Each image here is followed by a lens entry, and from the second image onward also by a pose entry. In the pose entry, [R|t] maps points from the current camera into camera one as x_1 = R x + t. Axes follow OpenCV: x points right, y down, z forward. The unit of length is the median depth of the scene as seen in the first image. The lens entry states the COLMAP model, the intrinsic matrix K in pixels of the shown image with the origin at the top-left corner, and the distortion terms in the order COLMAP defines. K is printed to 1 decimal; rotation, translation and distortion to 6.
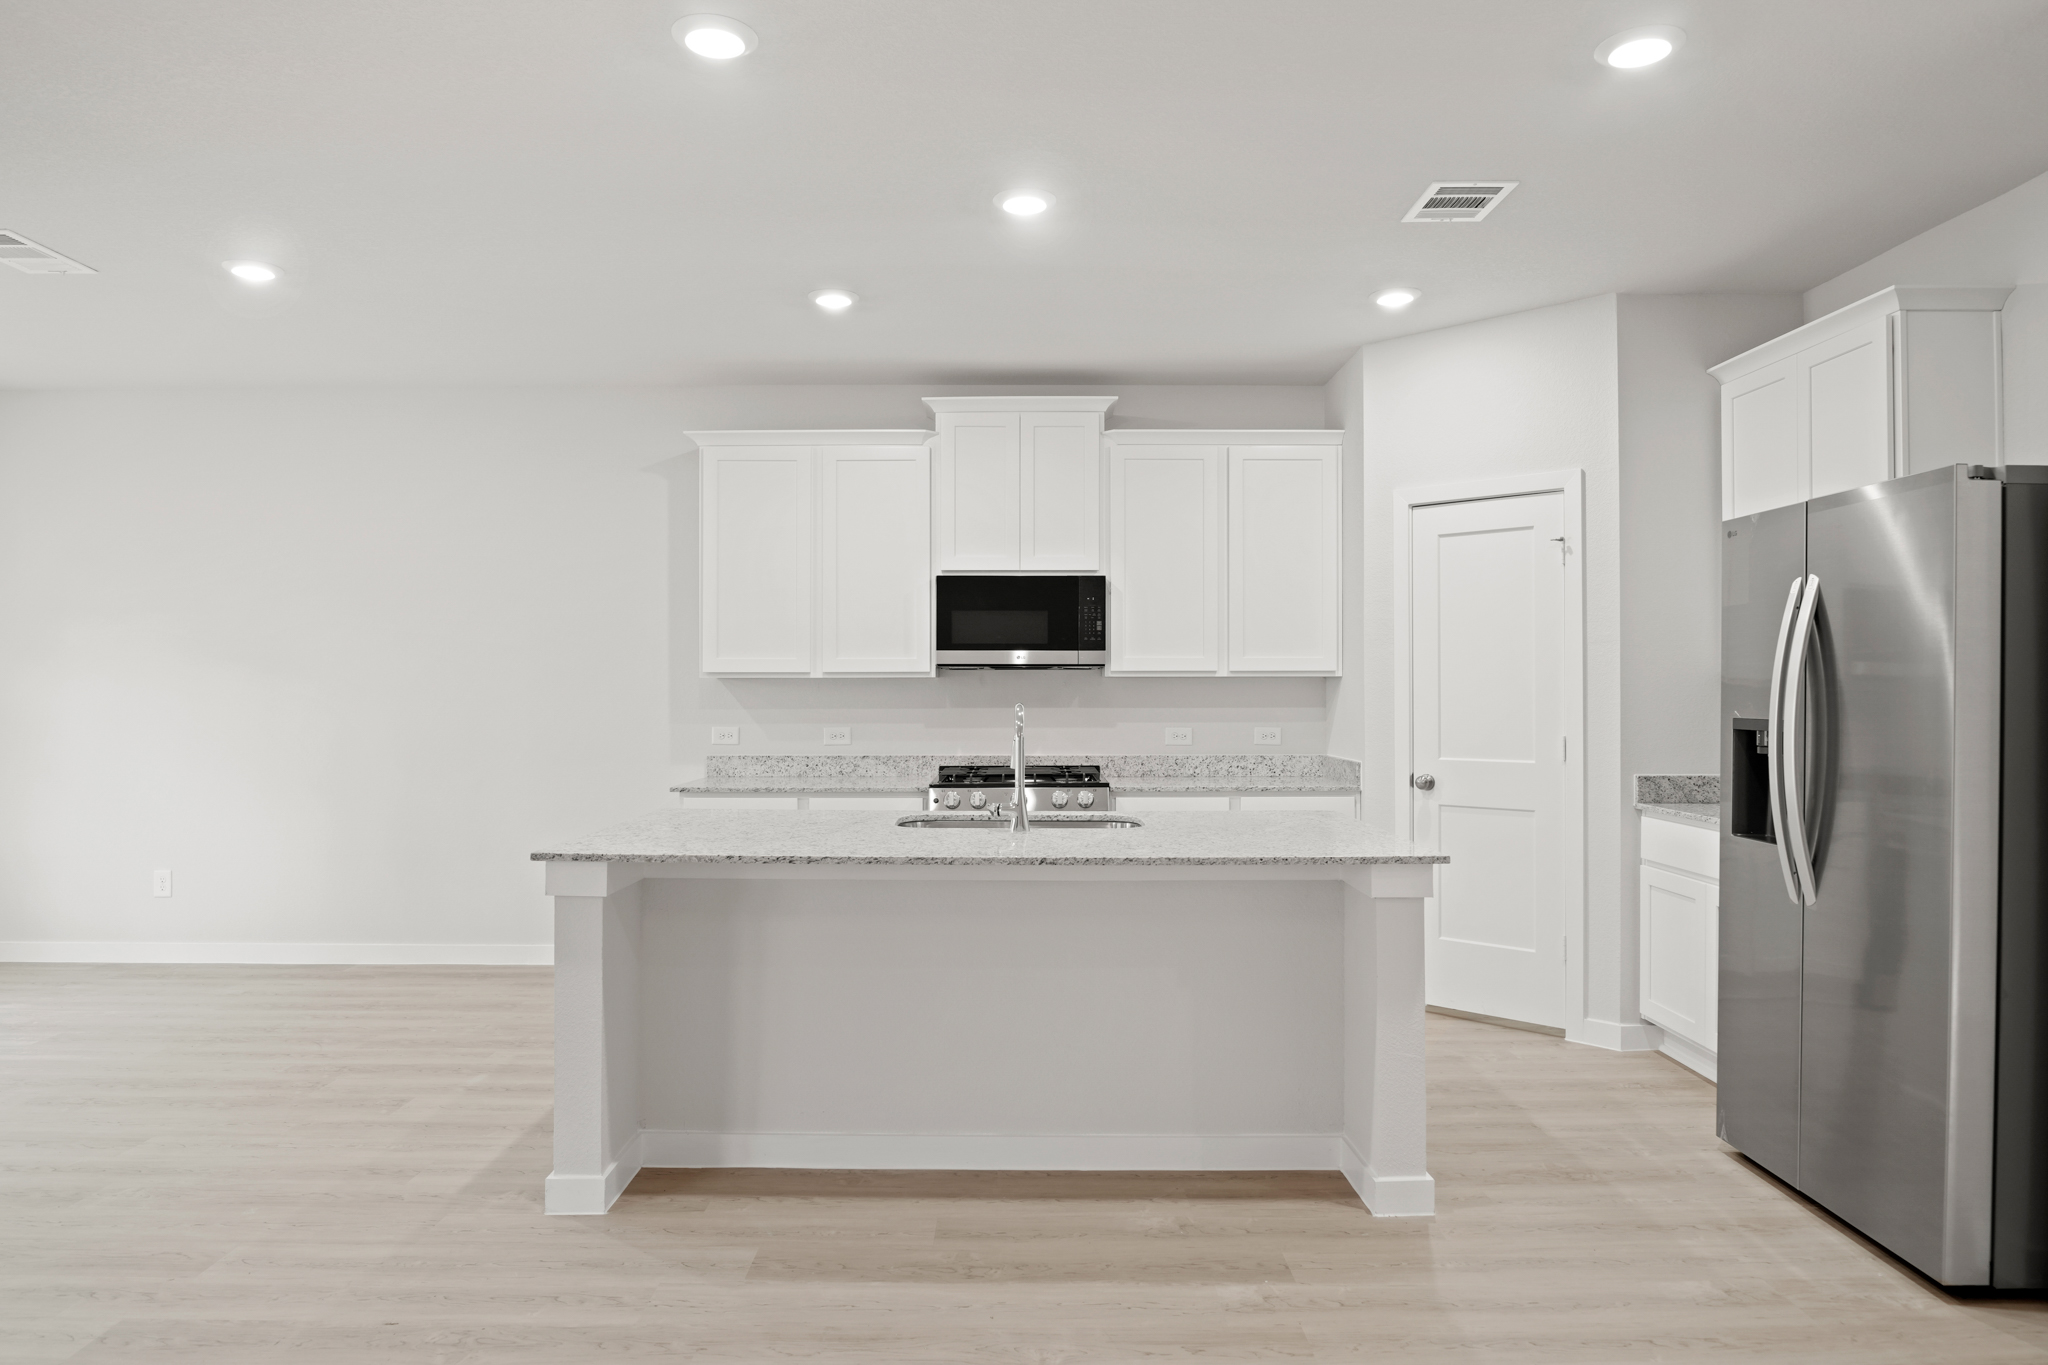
lens RADIAL K [[1249.4, 0, 1020.4], [0, 1249.4, 683.0], [0, 0, 1]] dist [-0.026993, 0.002733]
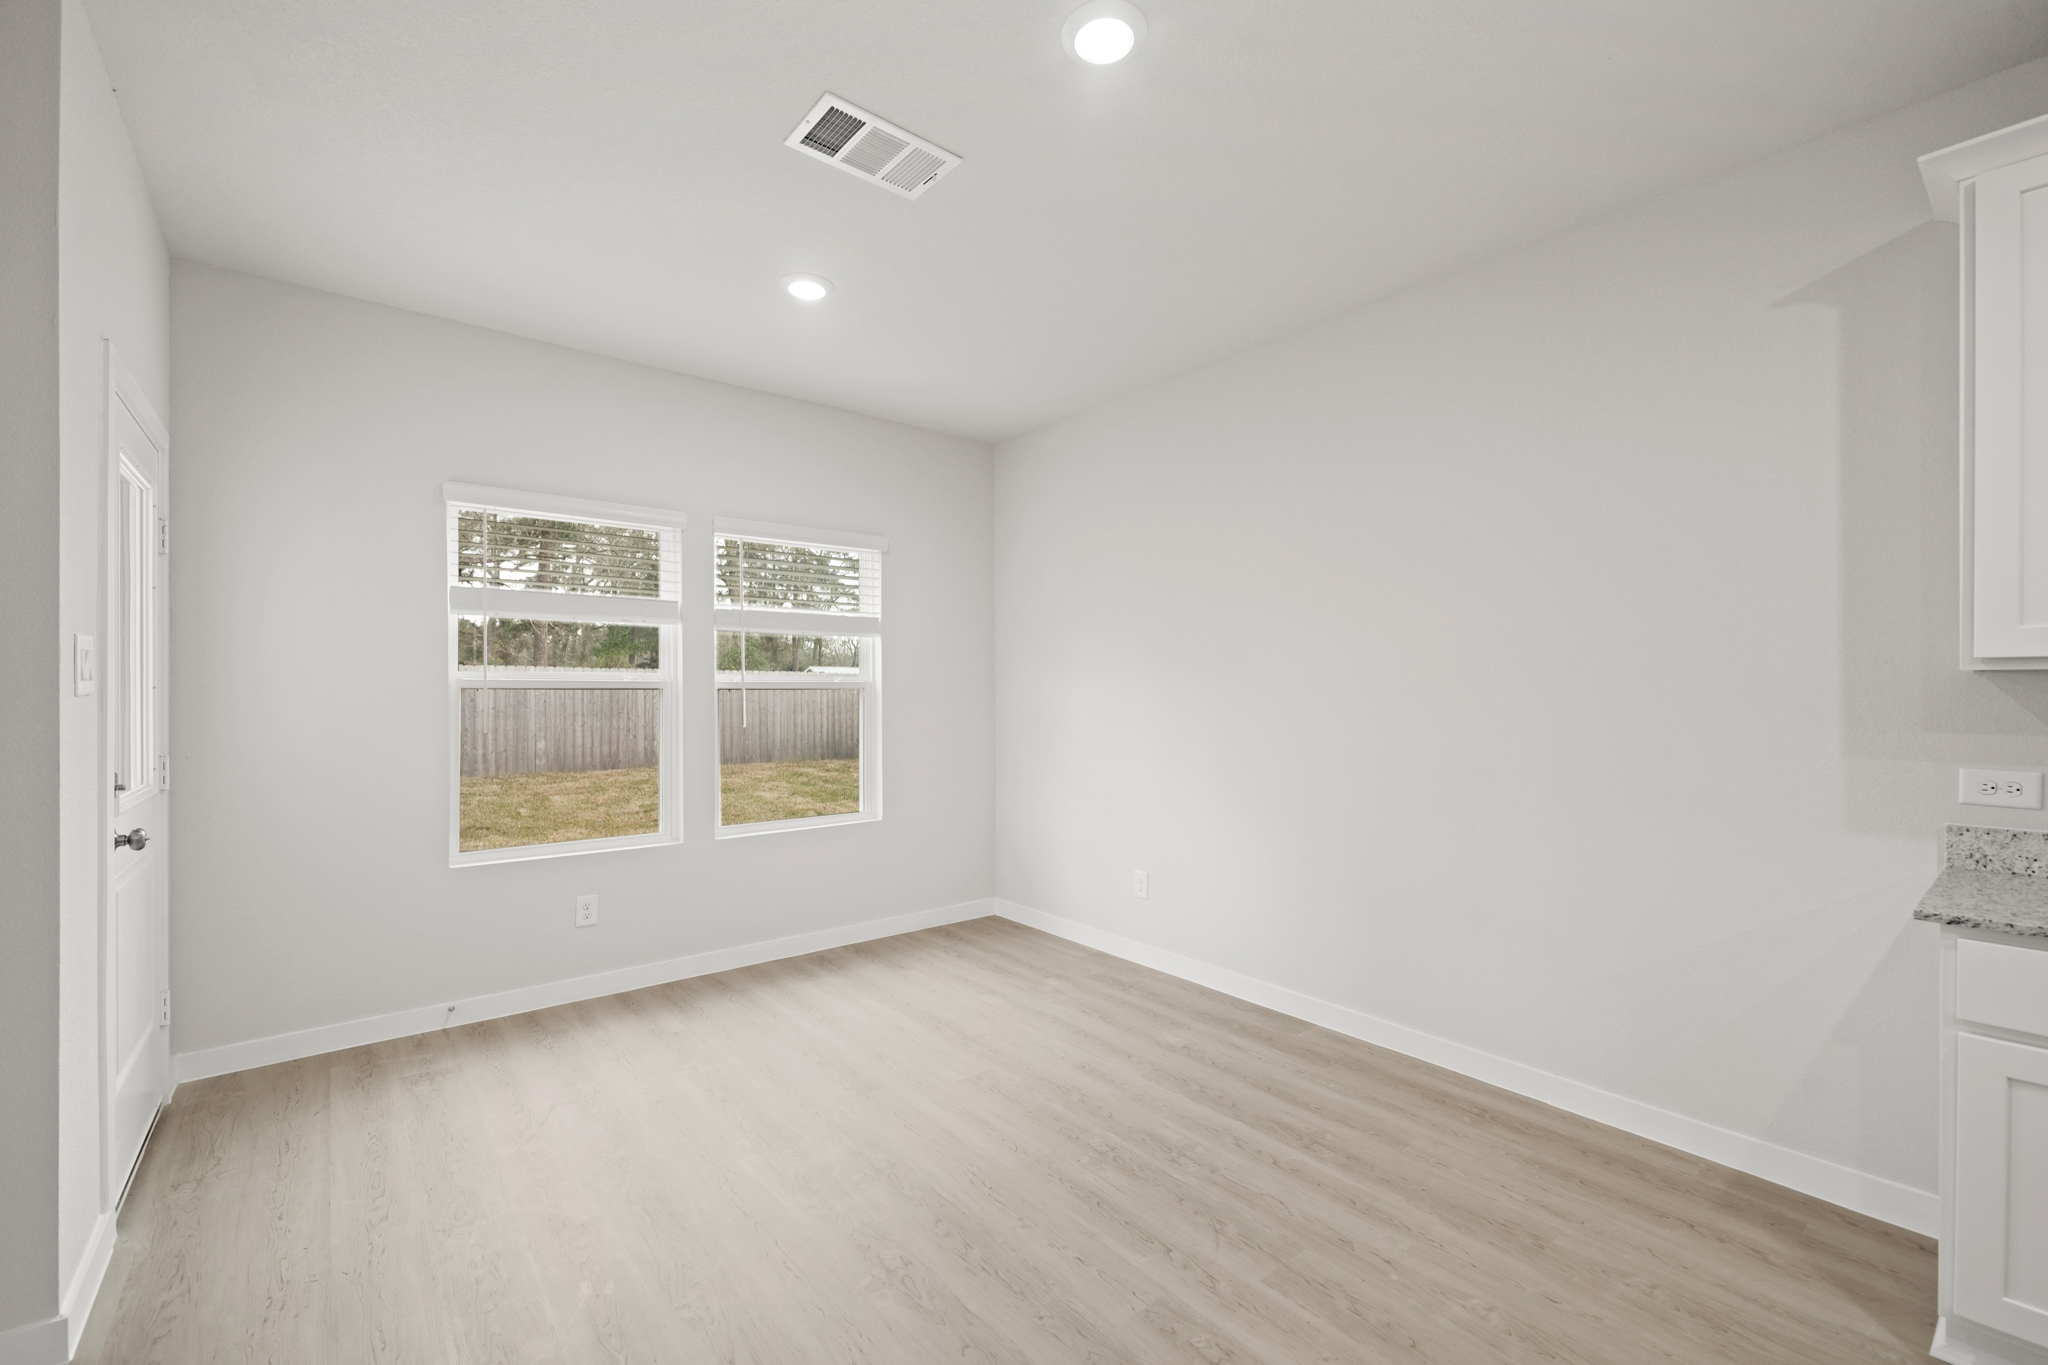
lens RADIAL K [[848.3, 0, 1017.2], [0, 848.3, 683.7], [0, 0, 1]] dist [0.001331, -0.000124]
pose [[0.623873, -0.005199, -0.781509, -0.217673], [0.001789, 0.999985, -0.005225, 0.002035], [0.781524, 0.001862, 0.623872, 0.492233]]
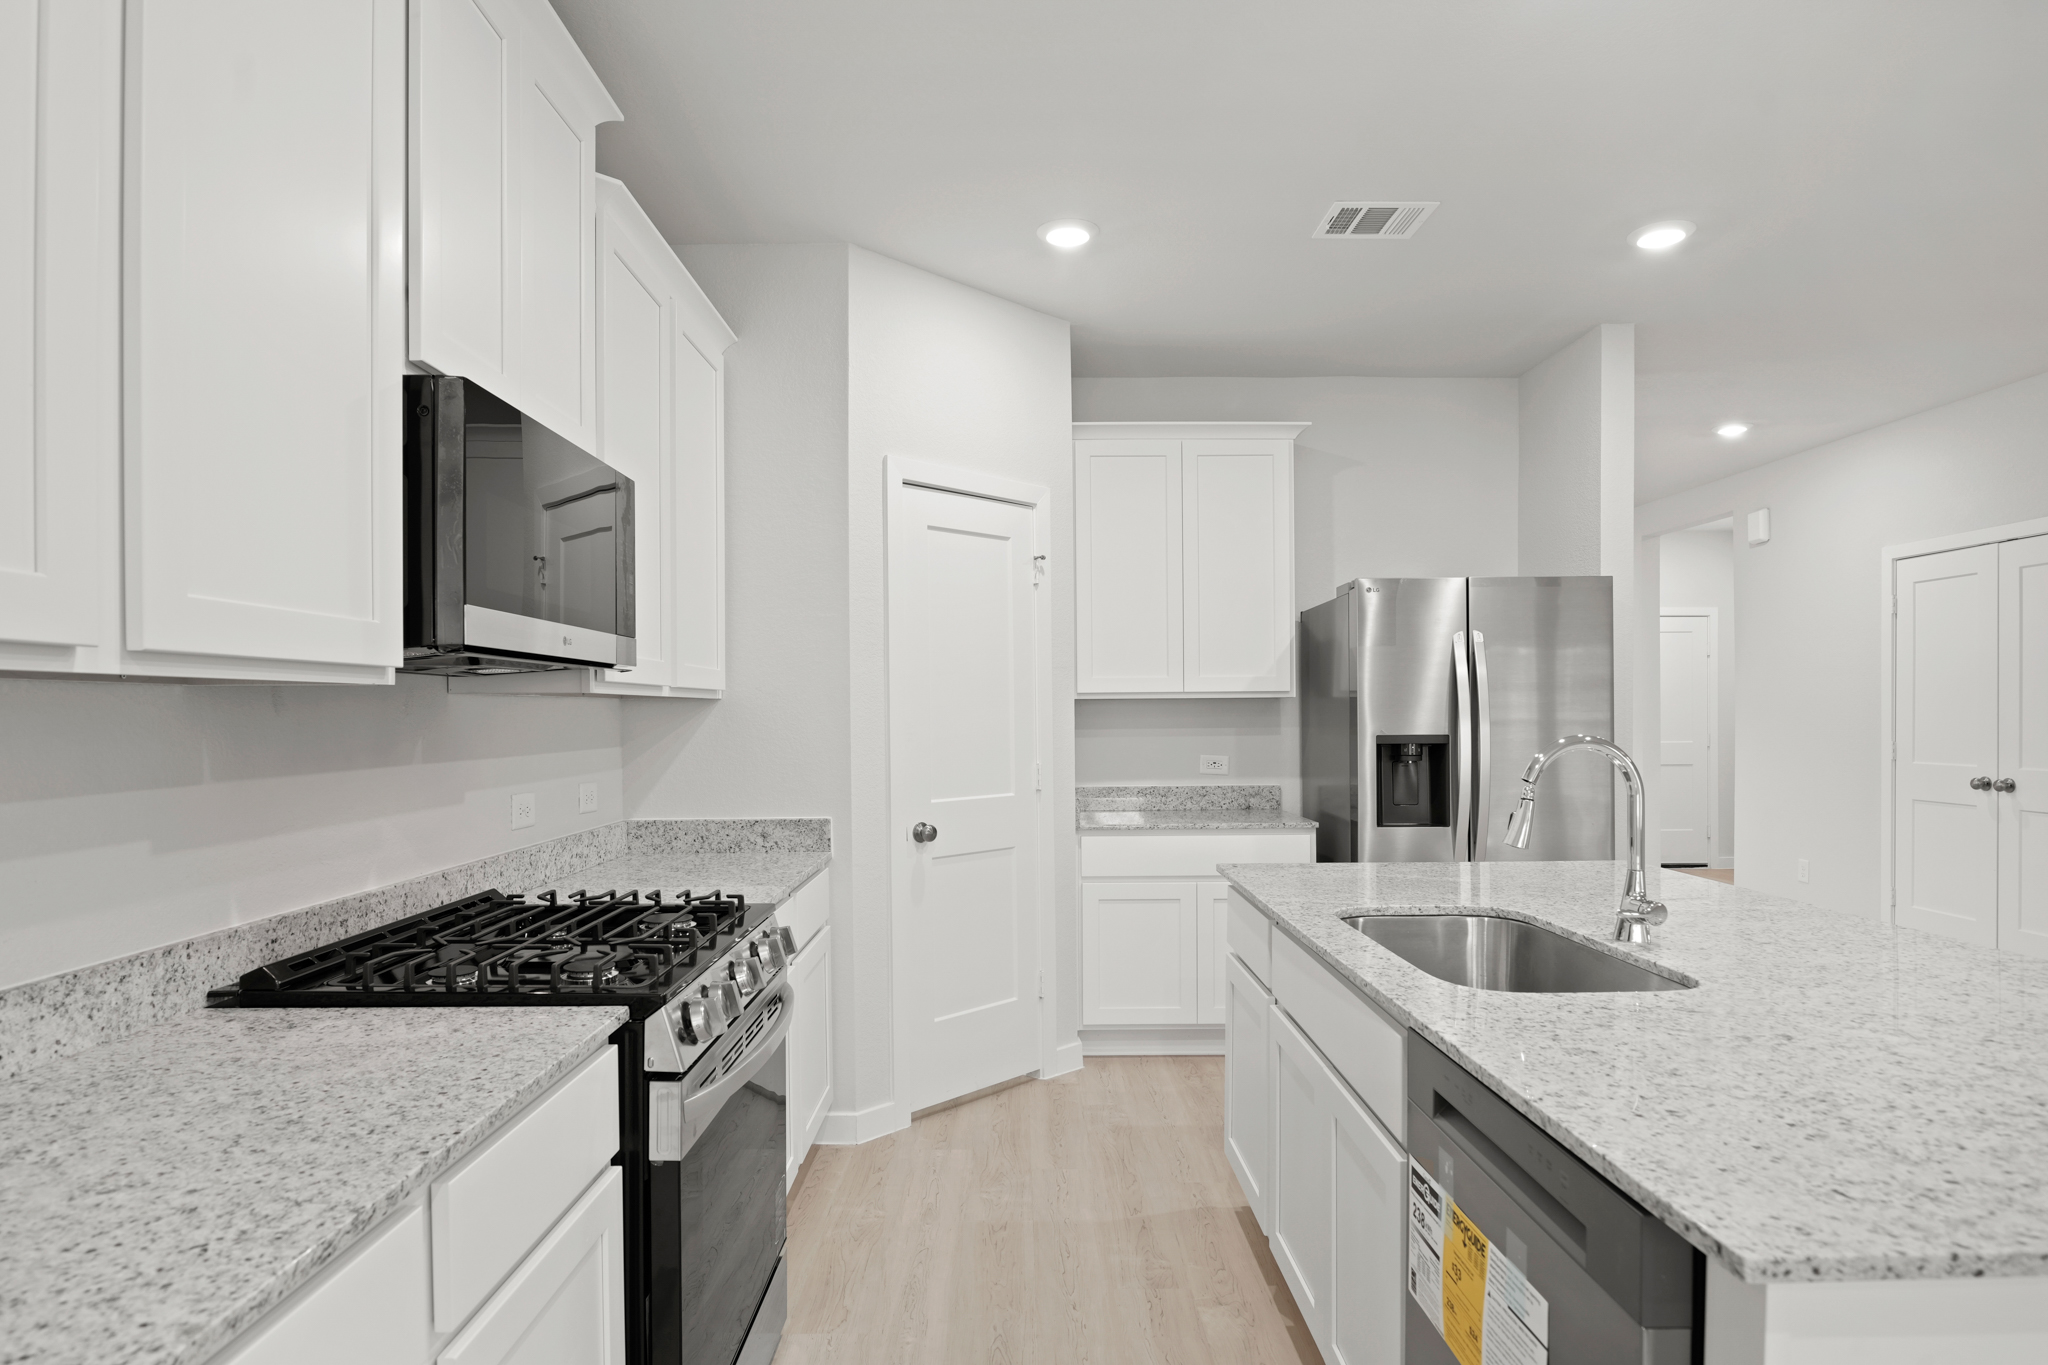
lens RADIAL K [[1128.8, 0, 1024.2], [0, 1128.8, 696.7], [0, 0, 1]] dist [-0.000181, -0.000277]
pose [[0.005638, 0.015465, 0.999865, -0.386527], [0.006912, 0.999856, -0.015504, 0.004542], [-0.999960, 0.006998, 0.005531, 0.889849]]
